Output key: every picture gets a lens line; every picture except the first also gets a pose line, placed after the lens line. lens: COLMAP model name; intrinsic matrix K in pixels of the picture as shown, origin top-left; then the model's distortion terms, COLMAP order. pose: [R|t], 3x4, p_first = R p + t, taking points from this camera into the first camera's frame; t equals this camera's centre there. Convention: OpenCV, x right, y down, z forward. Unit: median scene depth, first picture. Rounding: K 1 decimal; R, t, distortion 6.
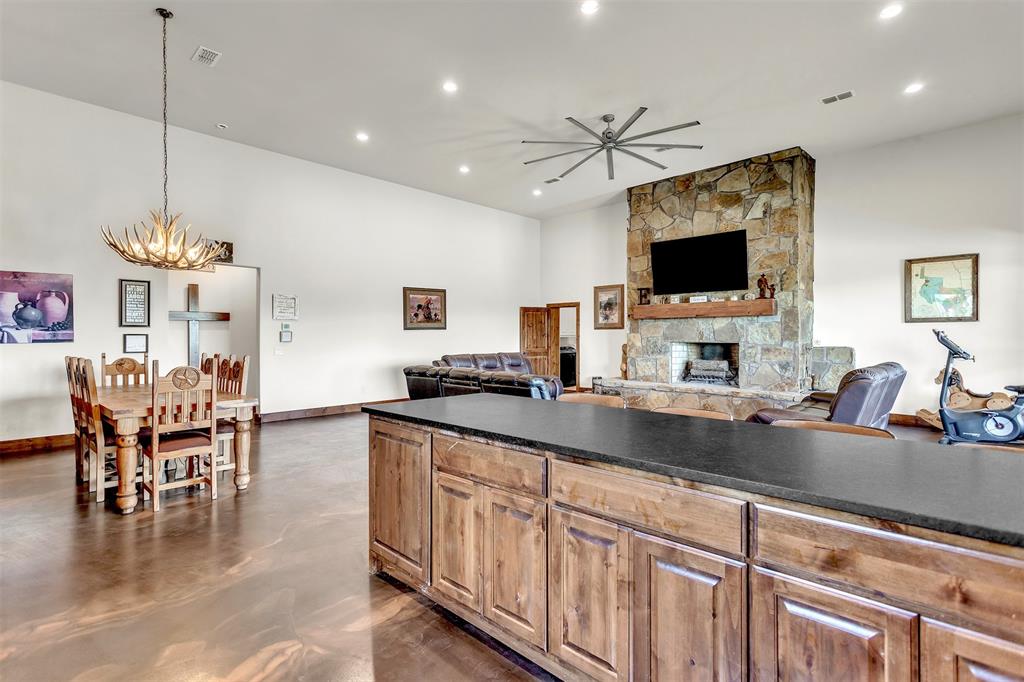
lens RADIAL K [[498.3, 0, 512.3], [0, 498.3, 337.9], [0, 0, 1]] dist [0.005447, 0.002045]
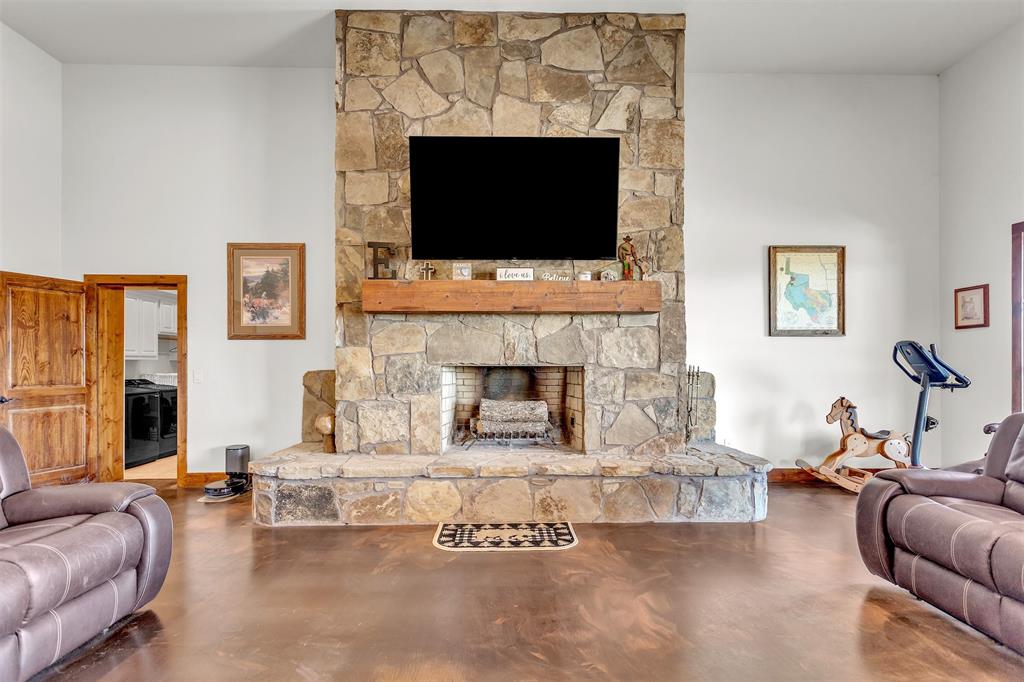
lens RADIAL K [[498.3, 0, 514.3], [0, 498.3, 362.7], [0, 0, 1]] dist [0.005447, 0.002045]
pose [[0.704223, 0.003872, 0.709968, 0.035946], [0.001191, 0.999977, -0.006635, 0.009369], [-0.709977, 0.005517, 0.704203, 0.645338]]
